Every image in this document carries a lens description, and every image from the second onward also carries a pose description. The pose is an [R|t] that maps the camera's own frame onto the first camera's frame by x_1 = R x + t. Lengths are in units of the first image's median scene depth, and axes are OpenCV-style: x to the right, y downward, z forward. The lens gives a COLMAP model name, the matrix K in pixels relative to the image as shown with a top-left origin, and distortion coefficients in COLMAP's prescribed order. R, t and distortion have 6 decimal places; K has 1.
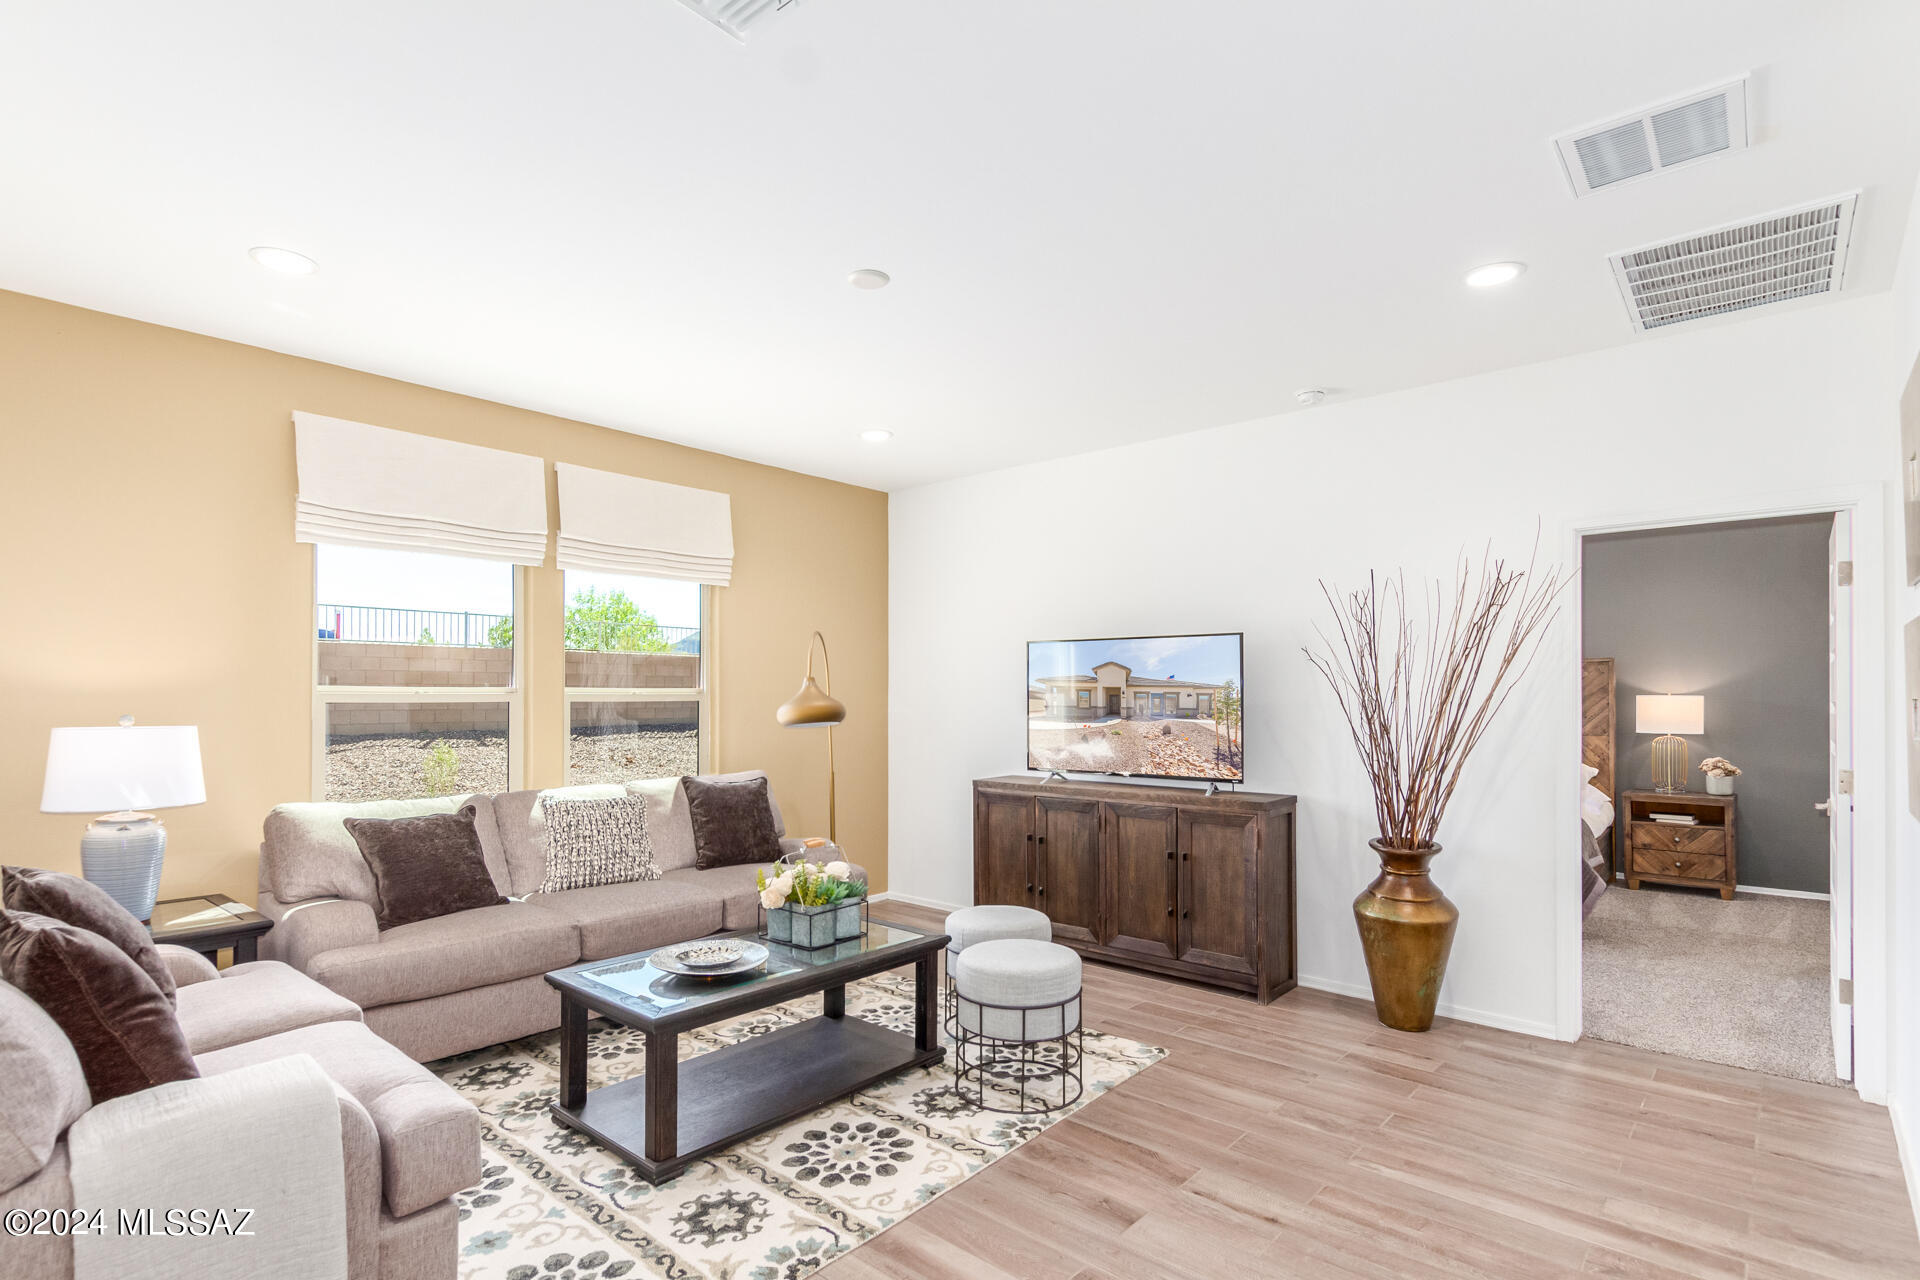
lens RADIAL K [[938.4, 0, 963.3], [0, 938.4, 690.6], [0, 0, 1]] dist [0.015715, -0.002709]
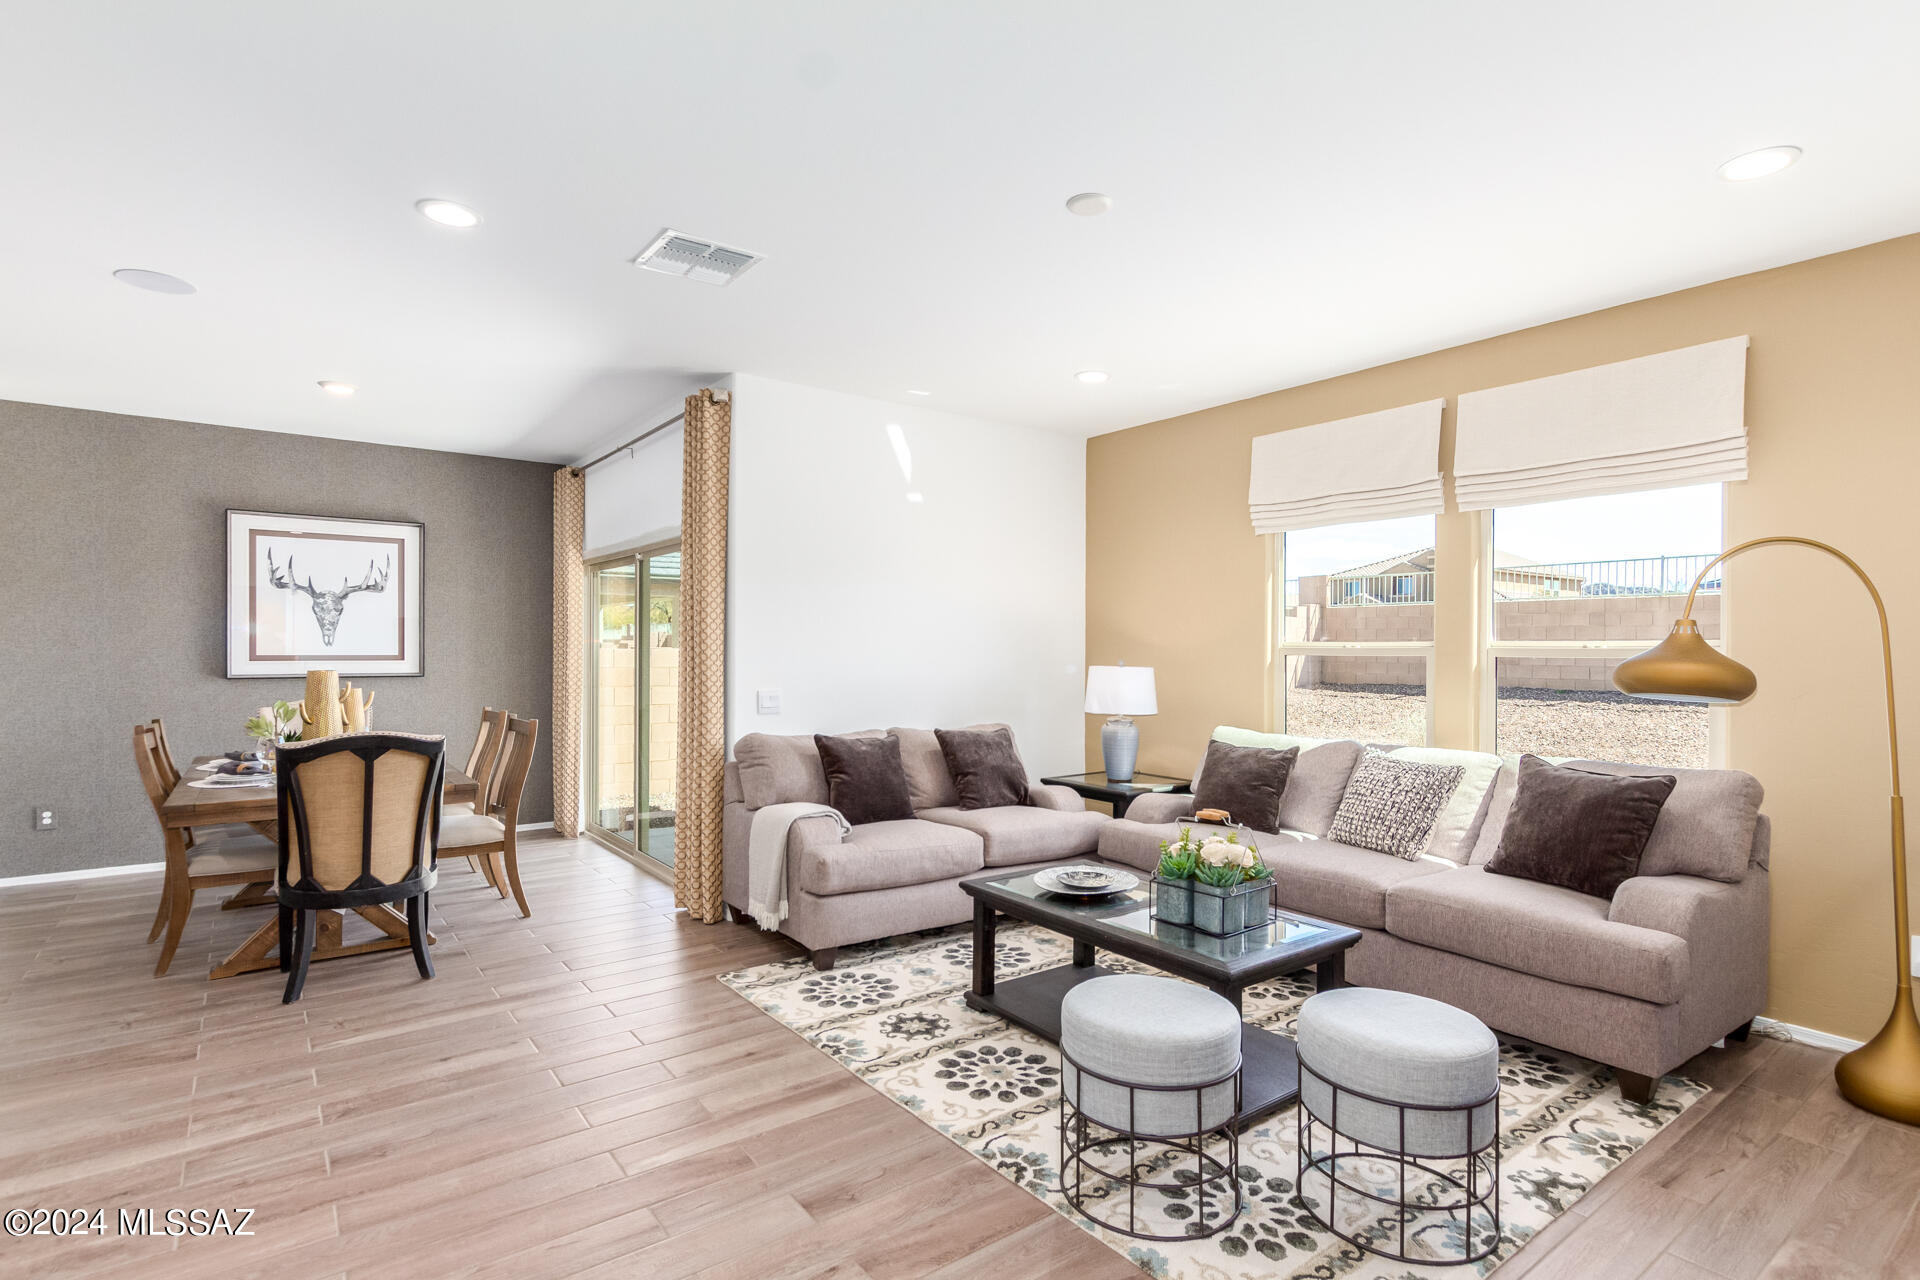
lens RADIAL K [[938.4, 0, 960.6], [0, 938.4, 651.9], [0, 0, 1]] dist [0.015715, -0.002709]
pose [[-0.211183, 0.000334, -0.977446, 0.658129], [0.002212, 0.999998, -0.000137, 0.007992], [0.977444, -0.002191, -0.211183, 0.834876]]
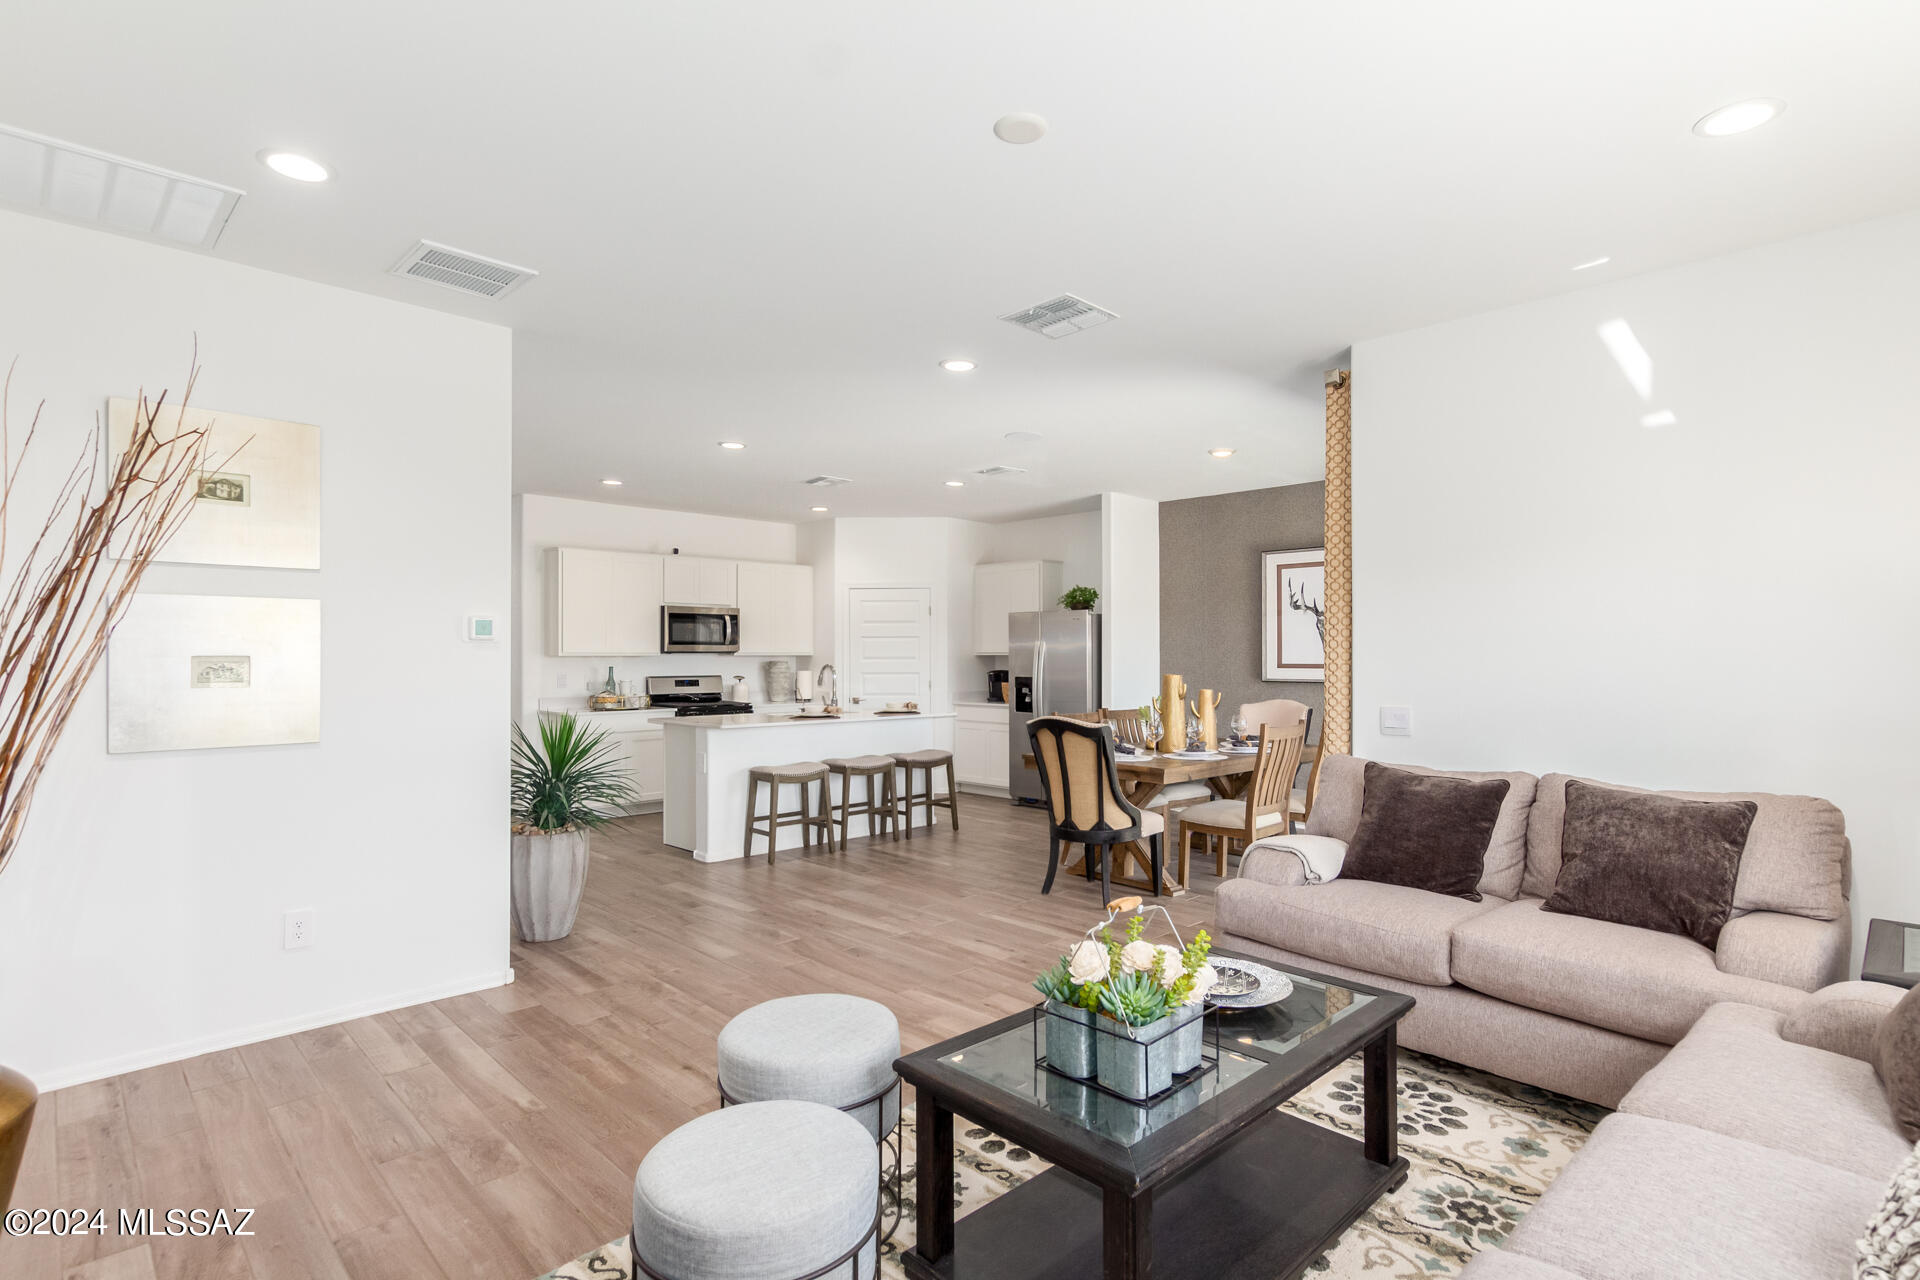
lens RADIAL K [[938.4, 0, 957.8], [0, 938.4, 653.8], [0, 0, 1]] dist [0.015715, -0.002709]
pose [[-0.995862, -0.005510, 0.090713, -0.095870], [-0.005911, 0.999974, -0.004146, 0.002913], [-0.090687, -0.004665, -0.995868, 1.383071]]
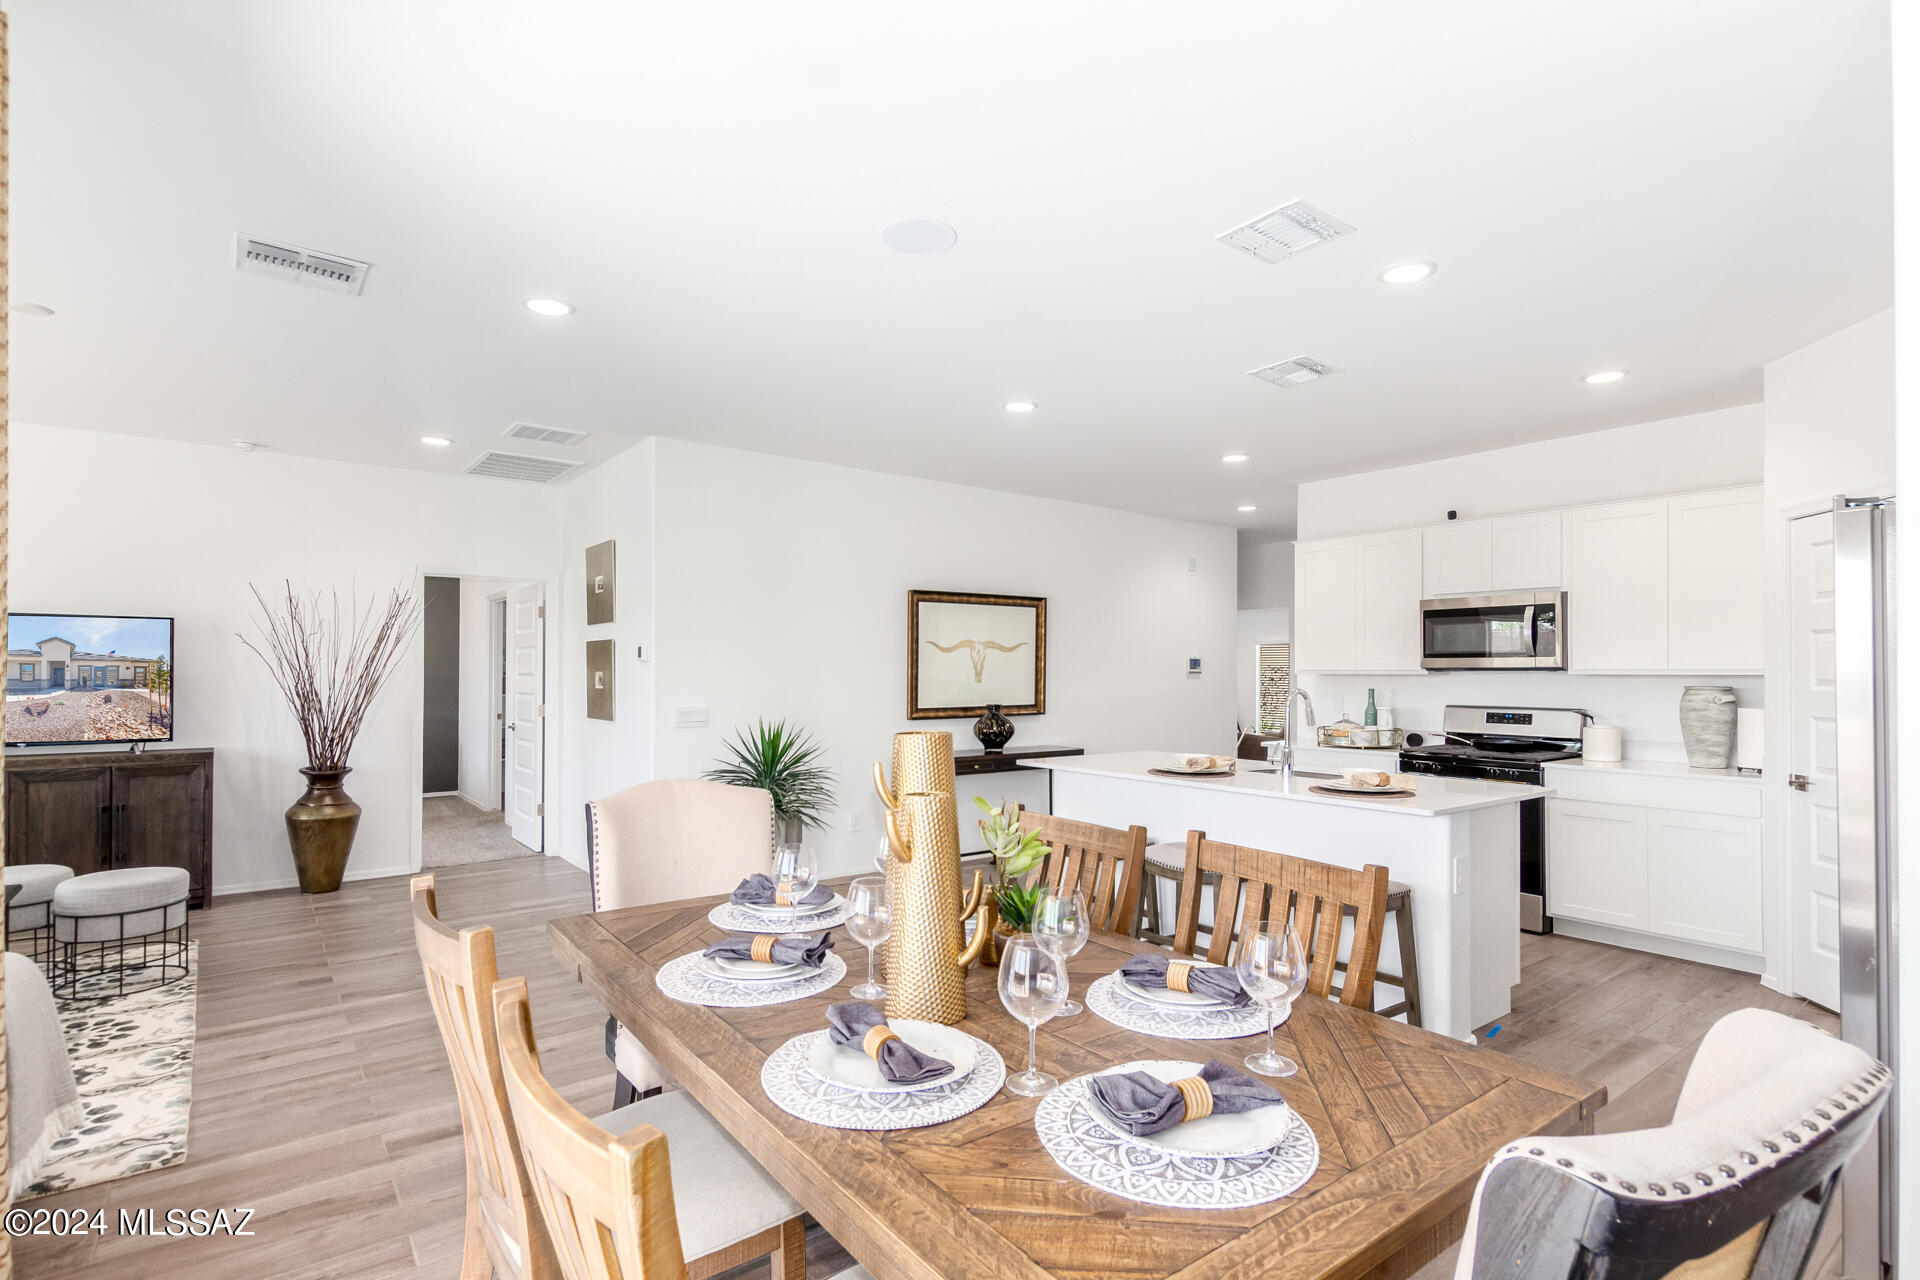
lens RADIAL K [[938.4, 0, 966.6], [0, 938.4, 668.8], [0, 0, 1]] dist [0.015715, -0.002709]
pose [[0.198080, -0.003281, 0.980180, -0.782547], [-0.006760, 0.999966, 0.004713, -0.007752], [-0.980163, -0.007560, 0.198051, -0.282342]]
